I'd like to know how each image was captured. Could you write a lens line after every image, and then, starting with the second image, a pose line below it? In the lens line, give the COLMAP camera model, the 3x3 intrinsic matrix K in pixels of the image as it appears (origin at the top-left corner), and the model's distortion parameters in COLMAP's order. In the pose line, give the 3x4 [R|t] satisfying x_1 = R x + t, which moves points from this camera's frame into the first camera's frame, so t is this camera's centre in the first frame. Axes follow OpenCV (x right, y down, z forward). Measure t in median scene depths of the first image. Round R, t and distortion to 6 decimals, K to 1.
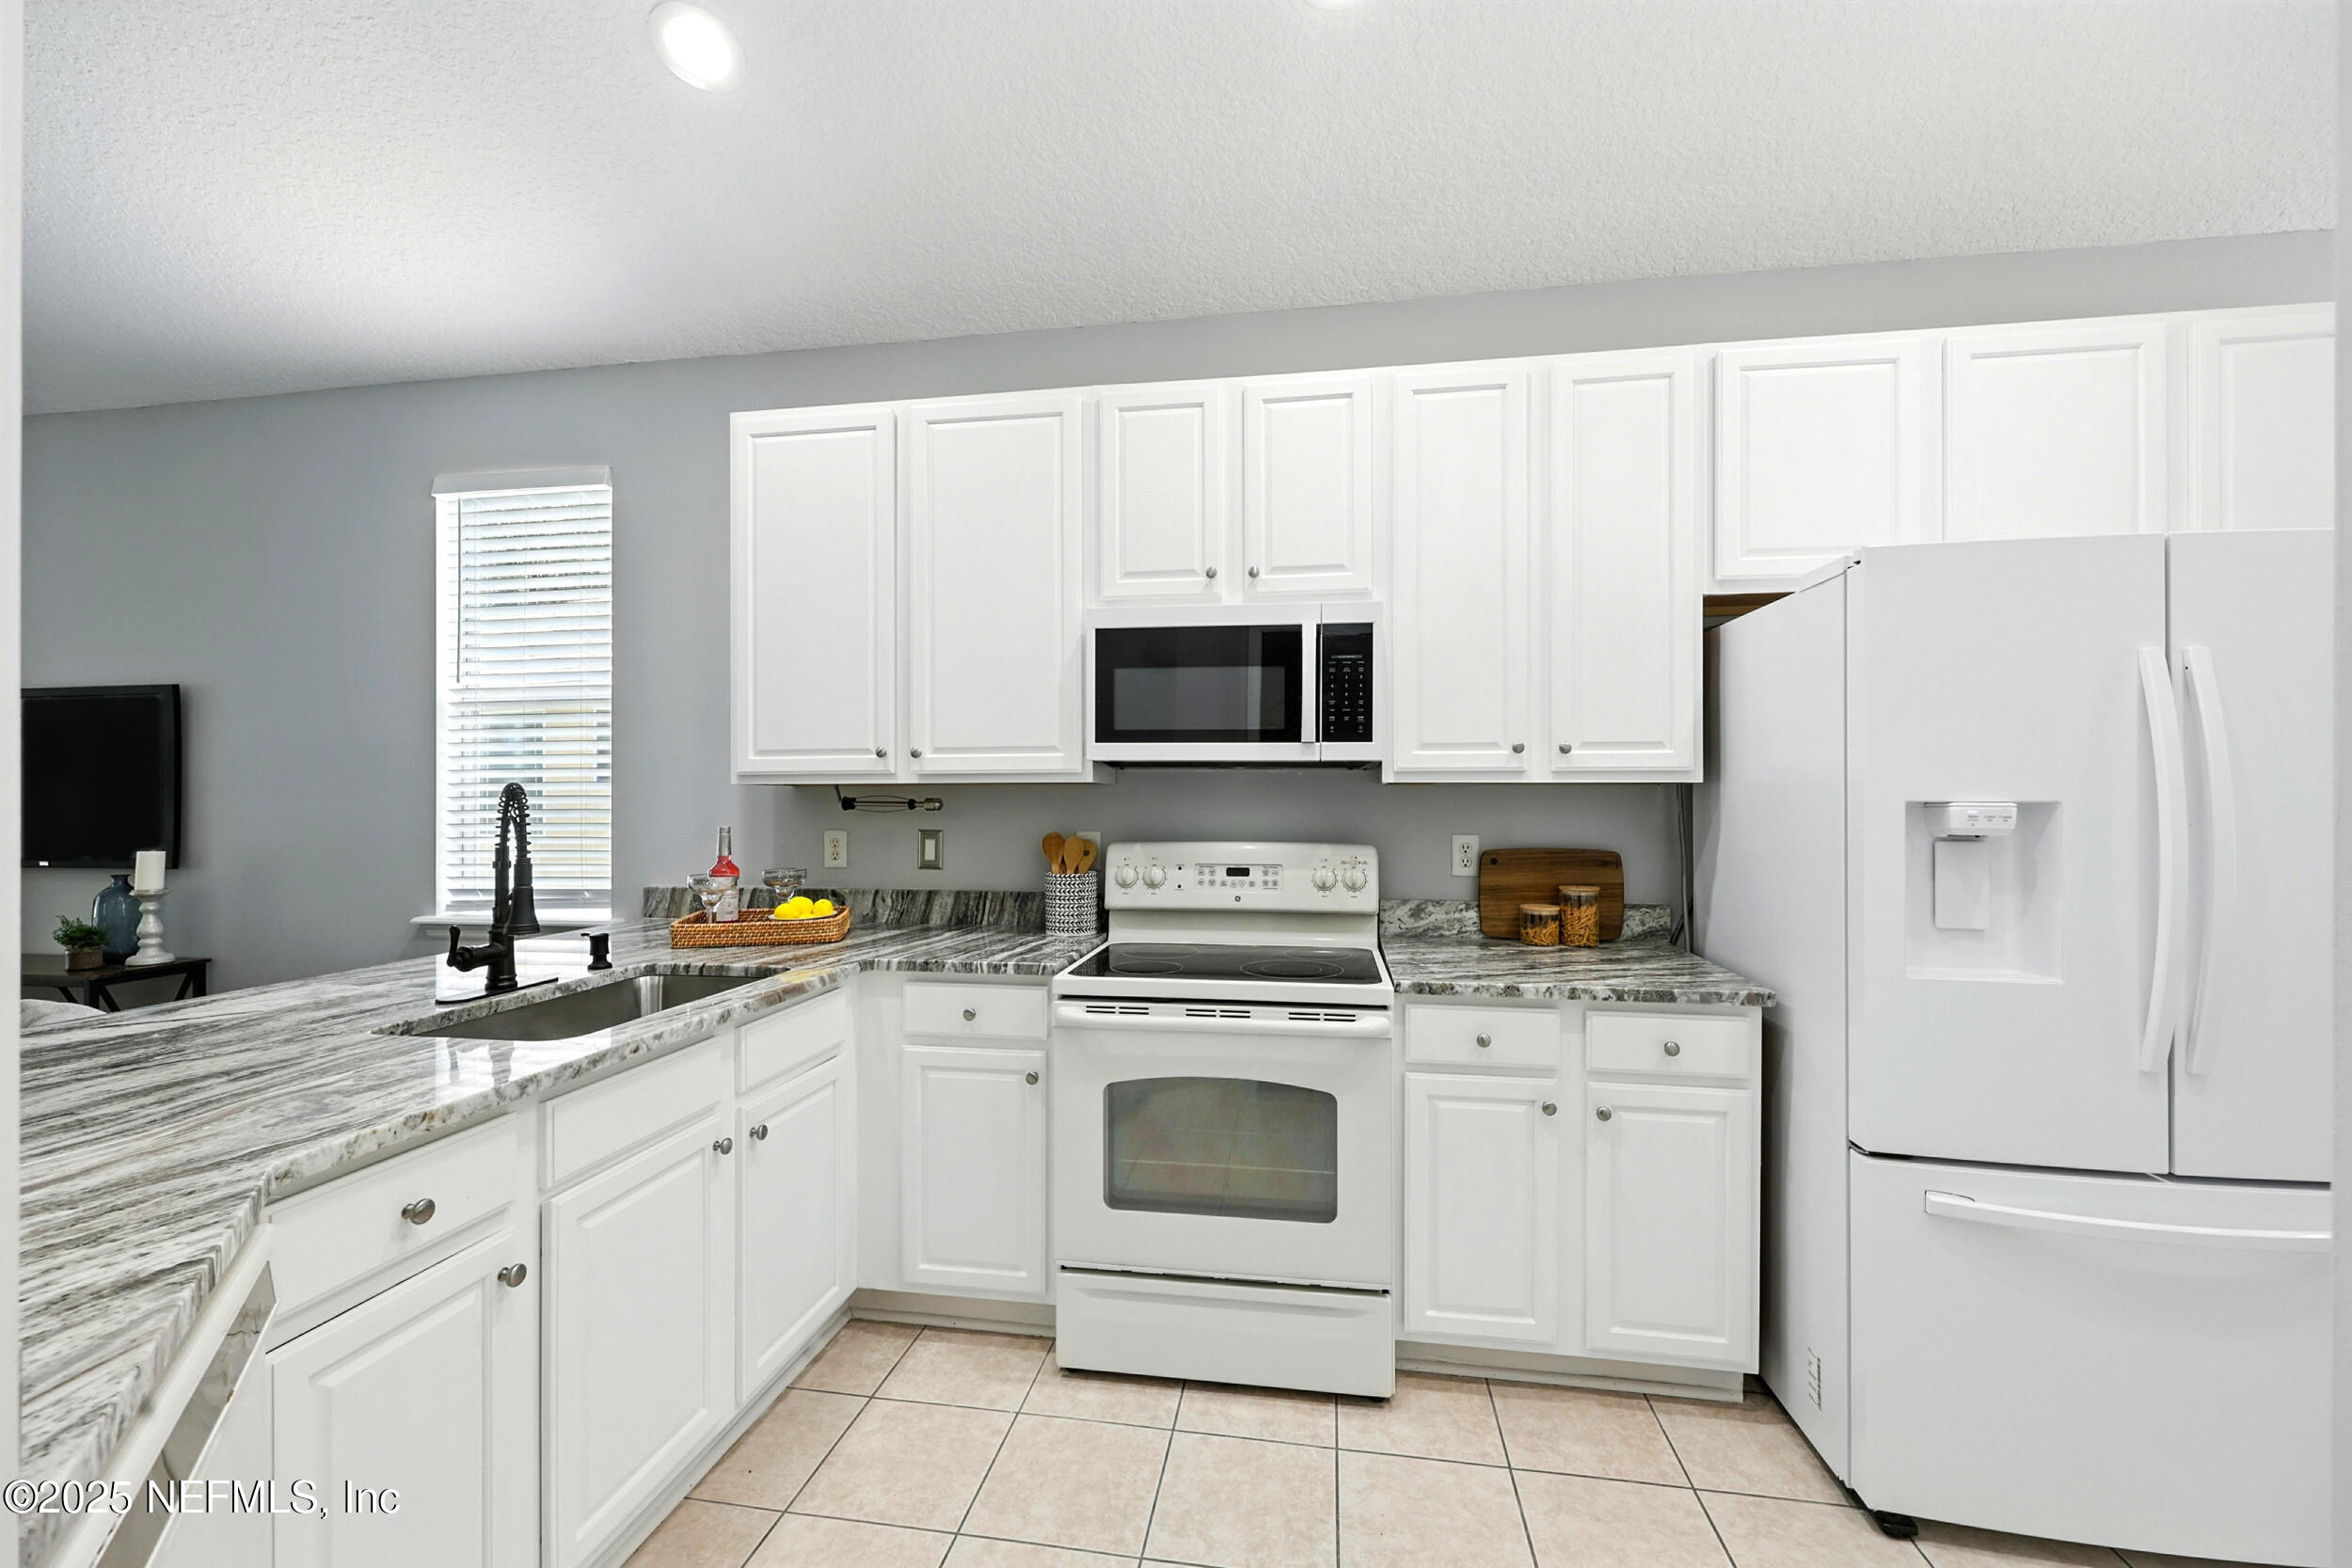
lens RADIAL K [[960.9, 0, 1170.1], [0, 960.9, 793.3], [0, 0, 1]] dist [0.010549, -0.000101]
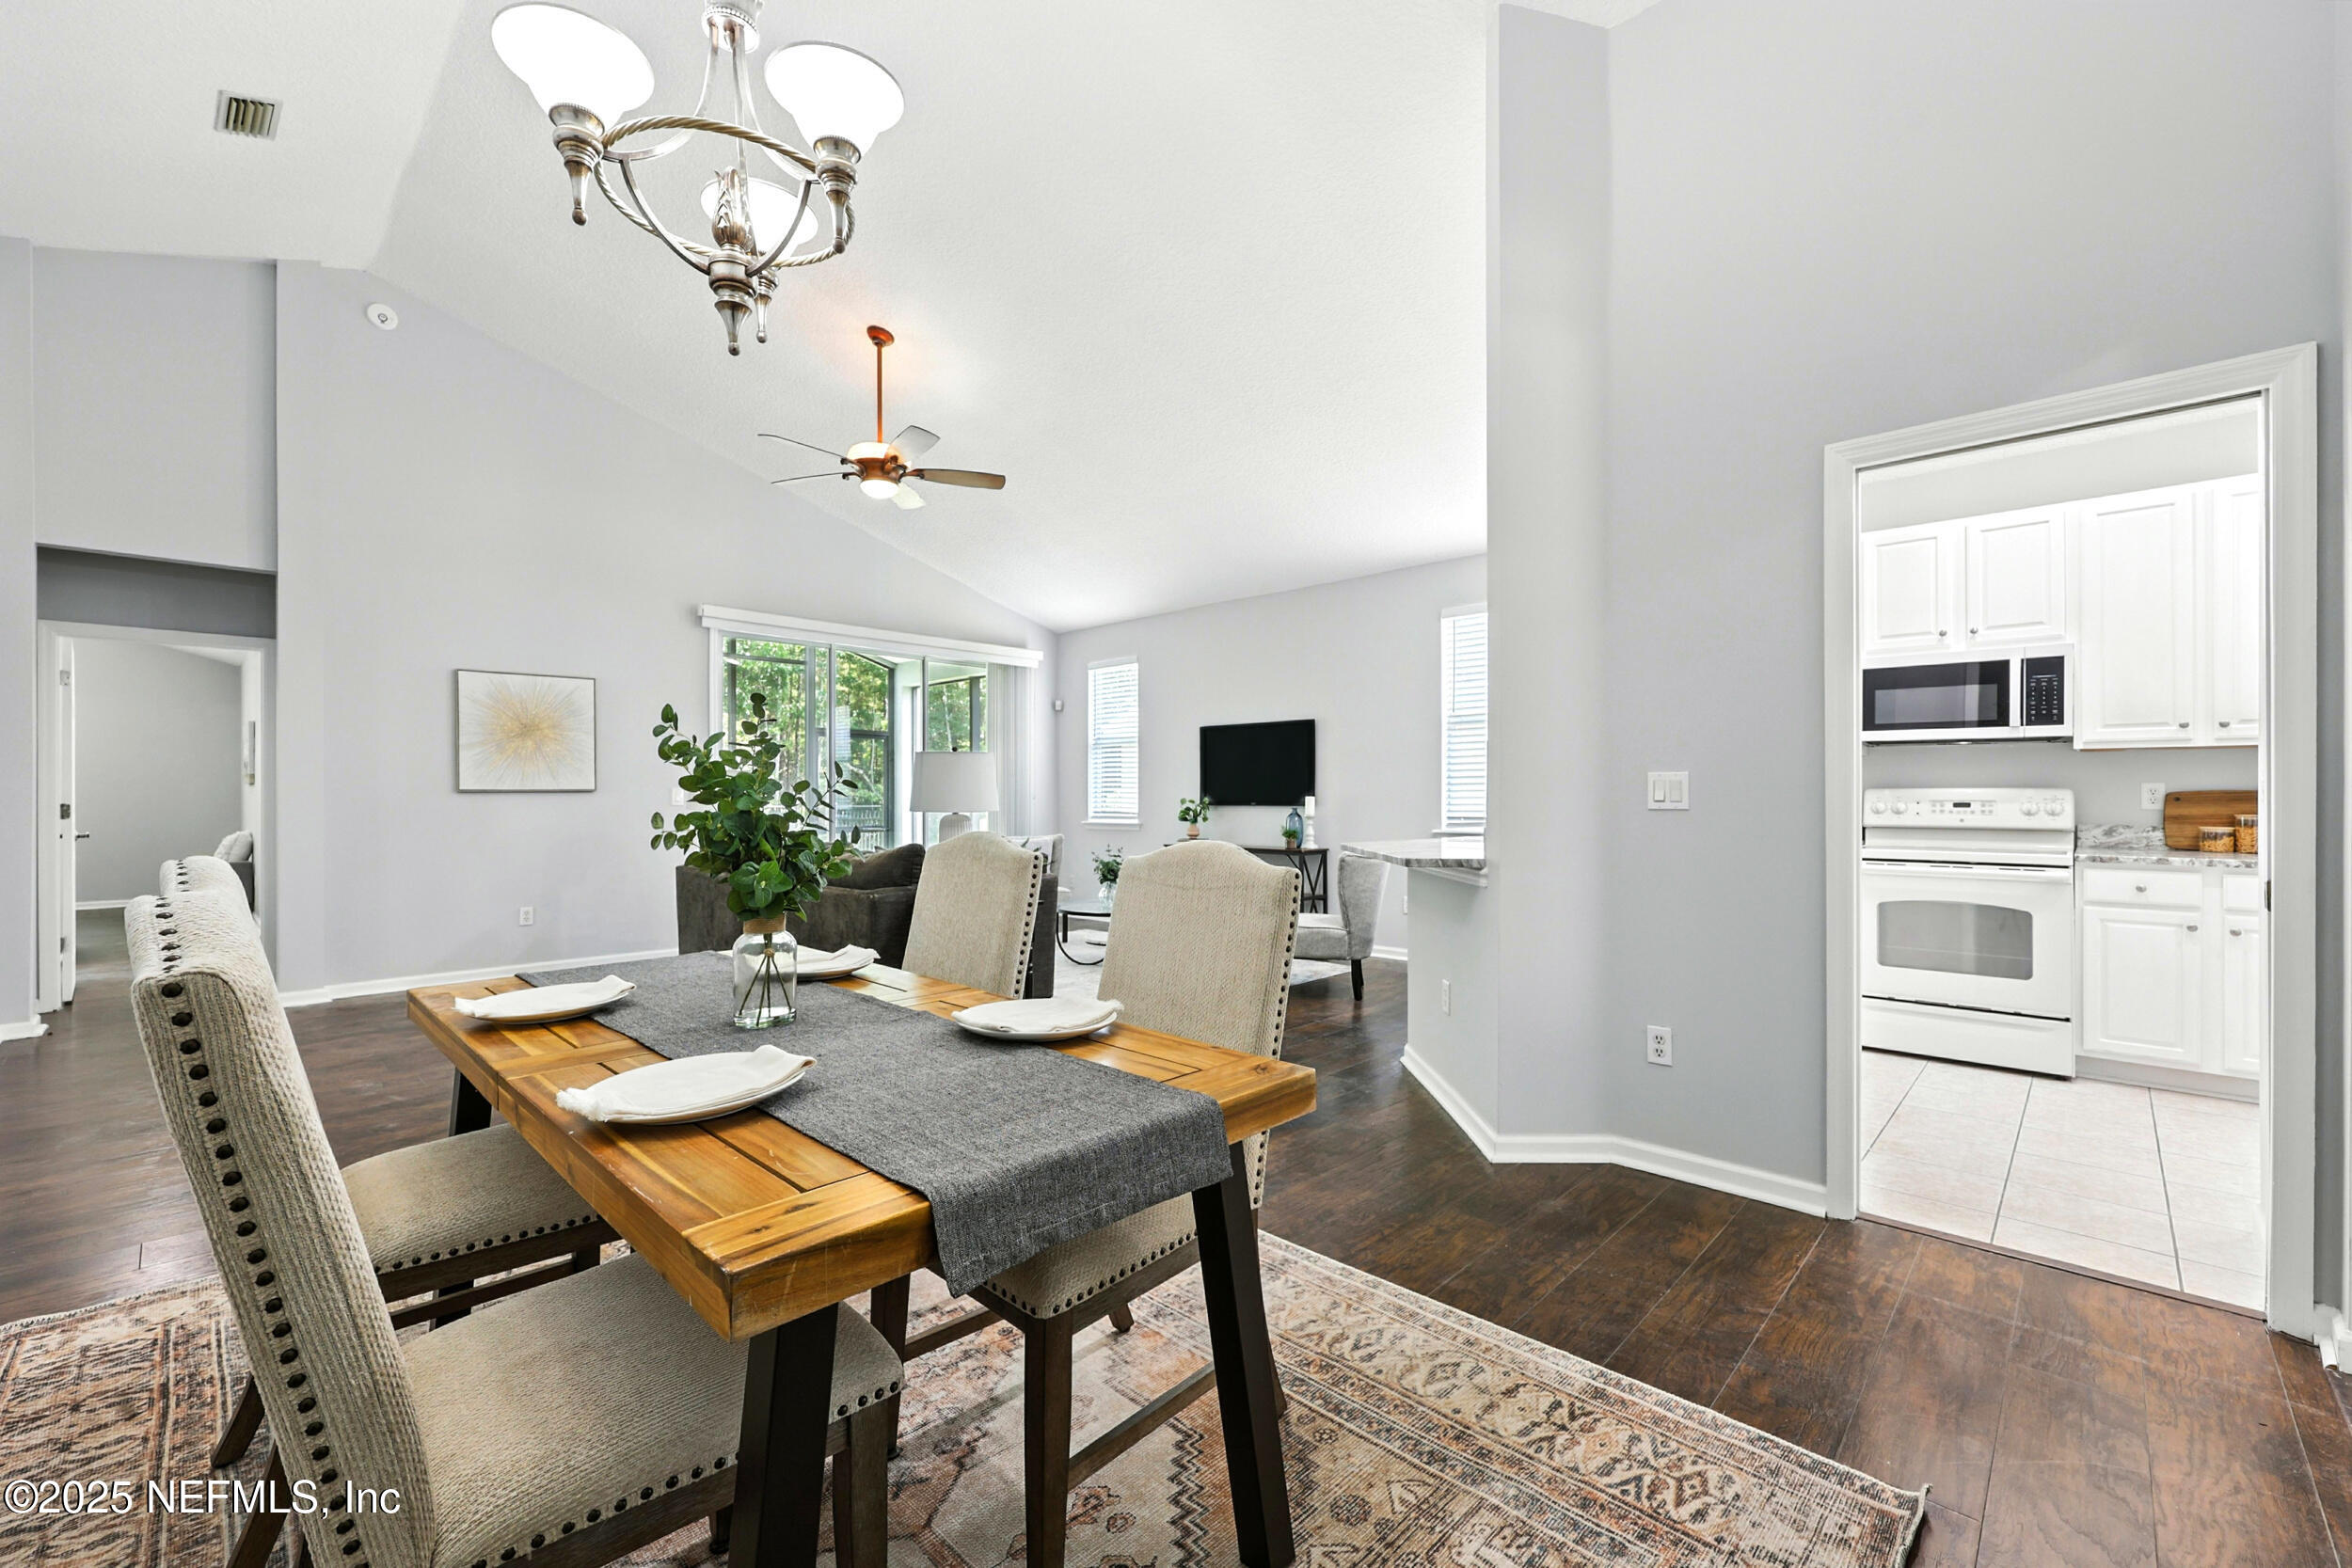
lens RADIAL K [[960.9, 0, 1190.3], [0, 960.9, 786.1], [0, 0, 1]] dist [0.010549, -0.000101]
pose [[0.831782, -0.003266, -0.555093, -0.122994], [0.001551, 0.999992, -0.003559, 0.057507], [0.555101, 0.002100, 0.831780, -1.265584]]
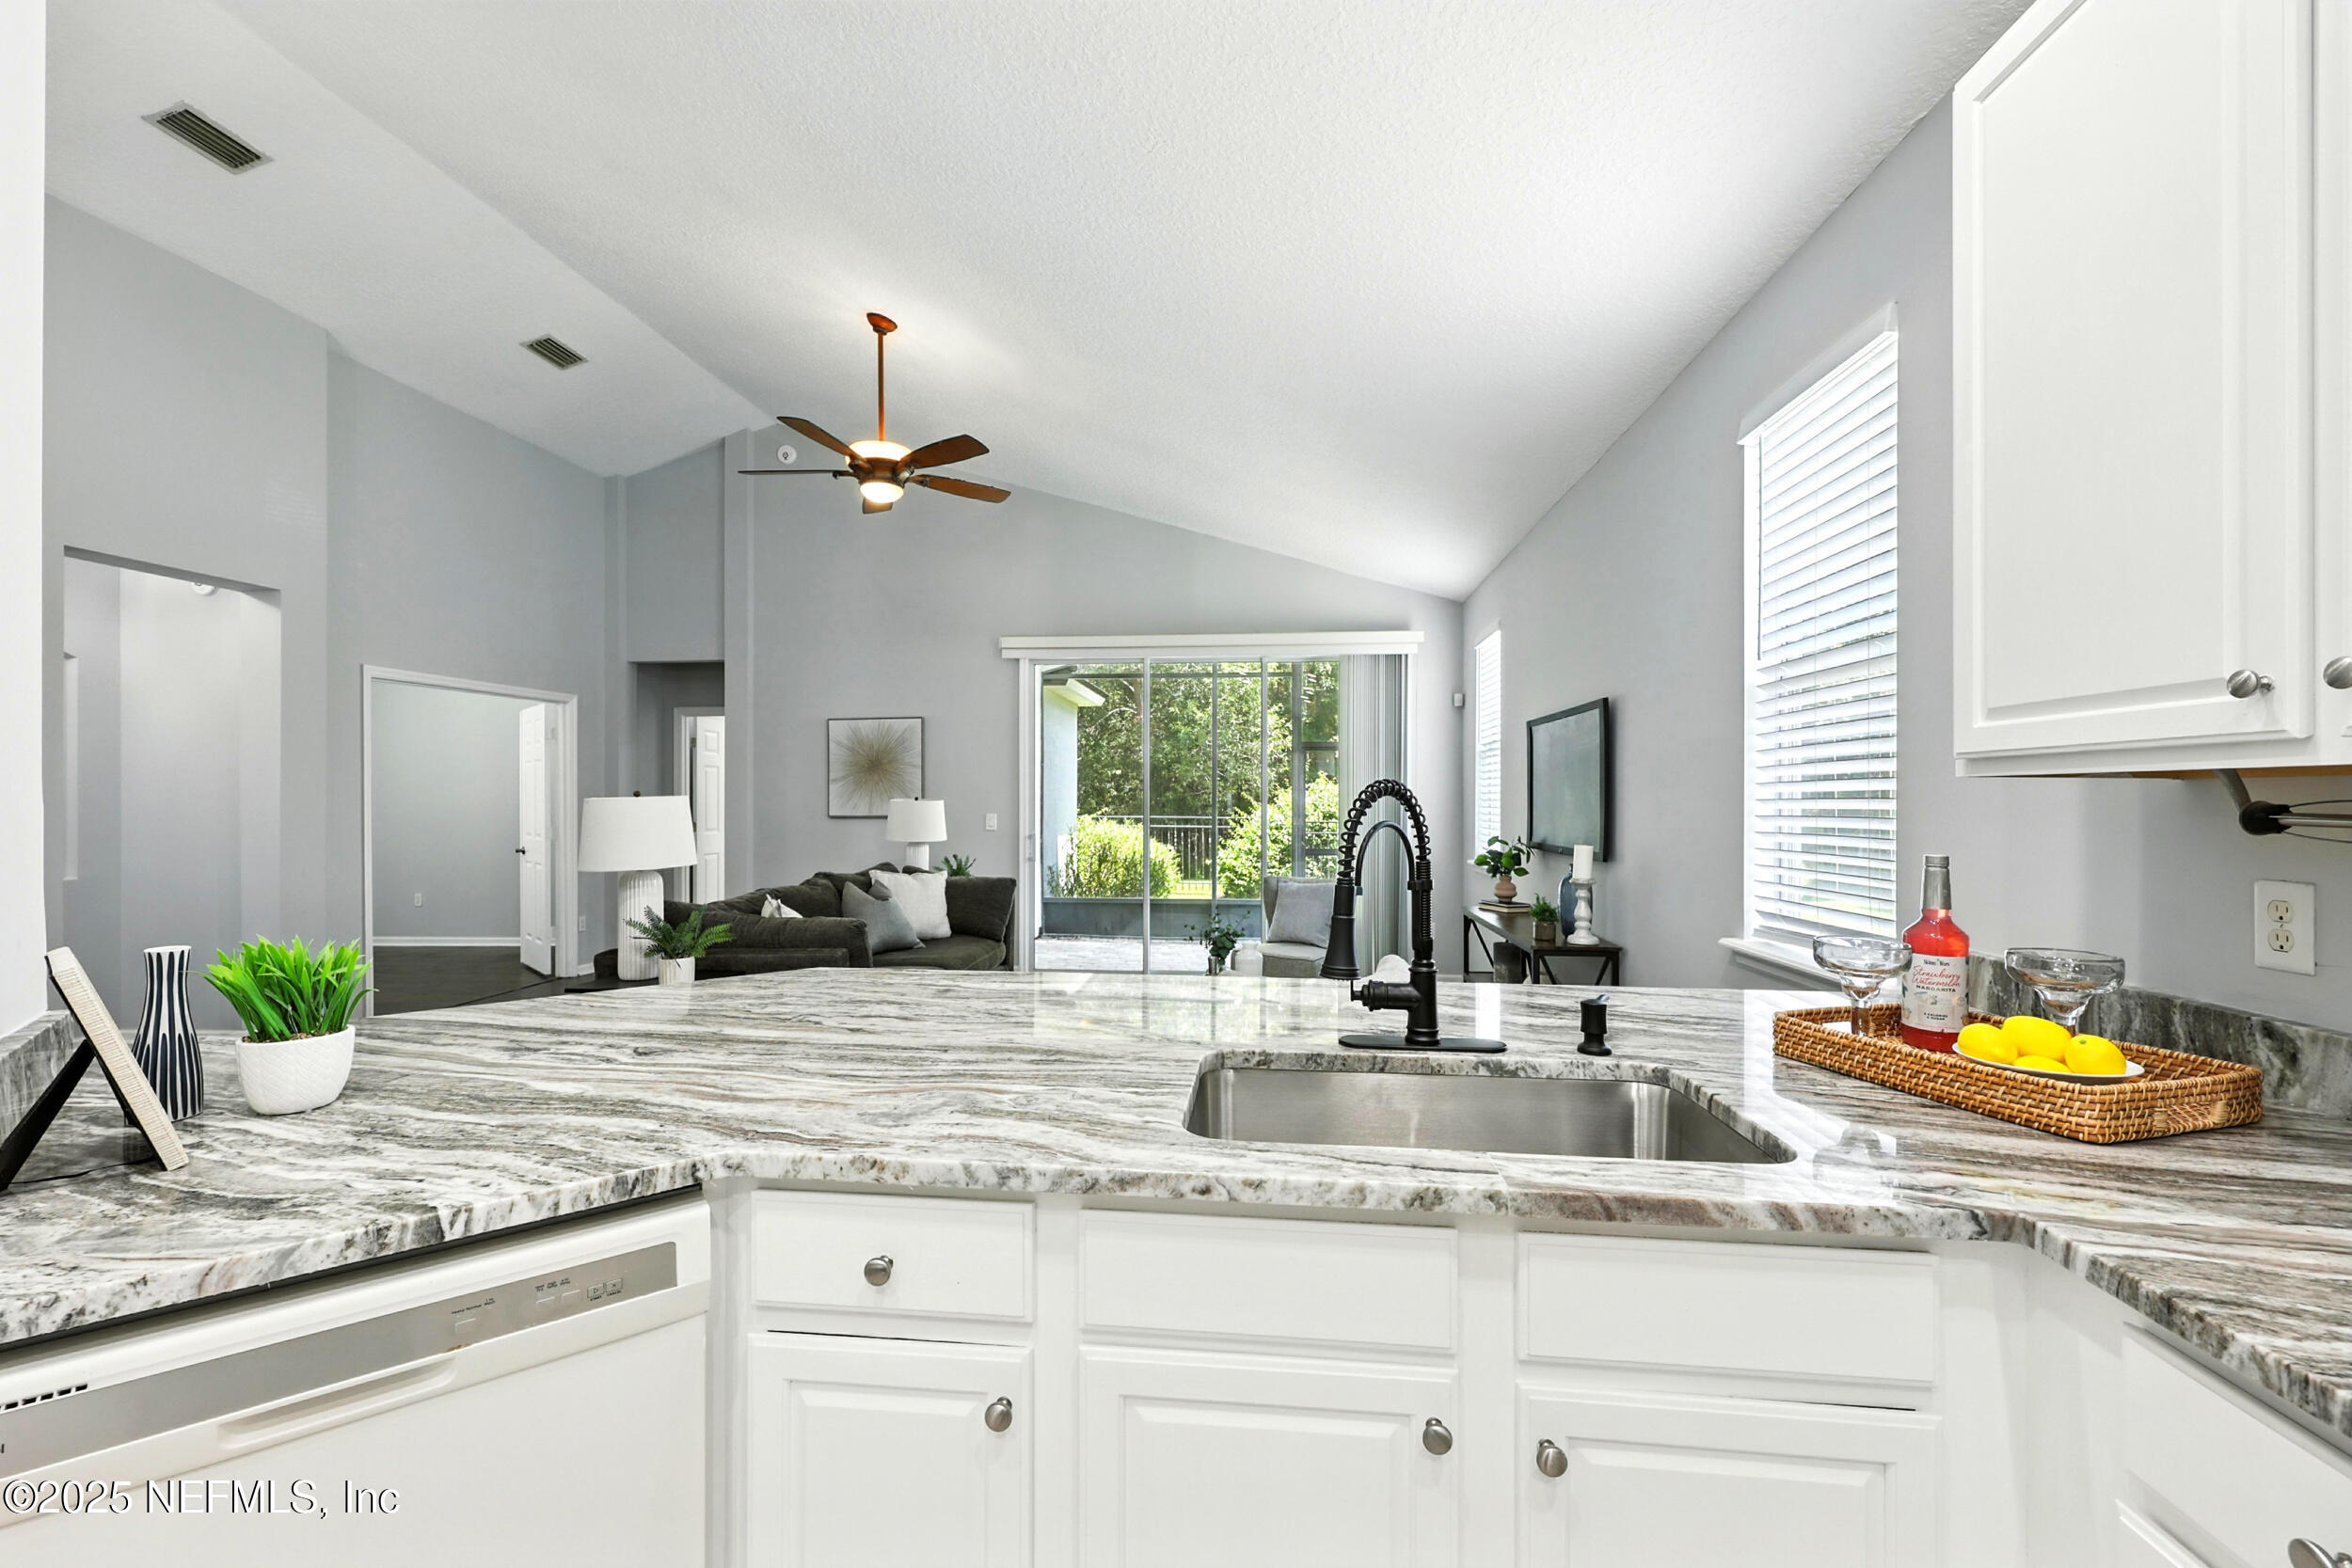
lens RADIAL K [[960.9, 0, 1169.9], [0, 960.9, 787.8], [0, 0, 1]] dist [0.010549, -0.000101]
pose [[0.056276, -0.008513, -0.998379, 0.054482], [0.003454, 0.999959, -0.008332, -0.000211], [0.998409, -0.002979, 0.056303, 0.530673]]
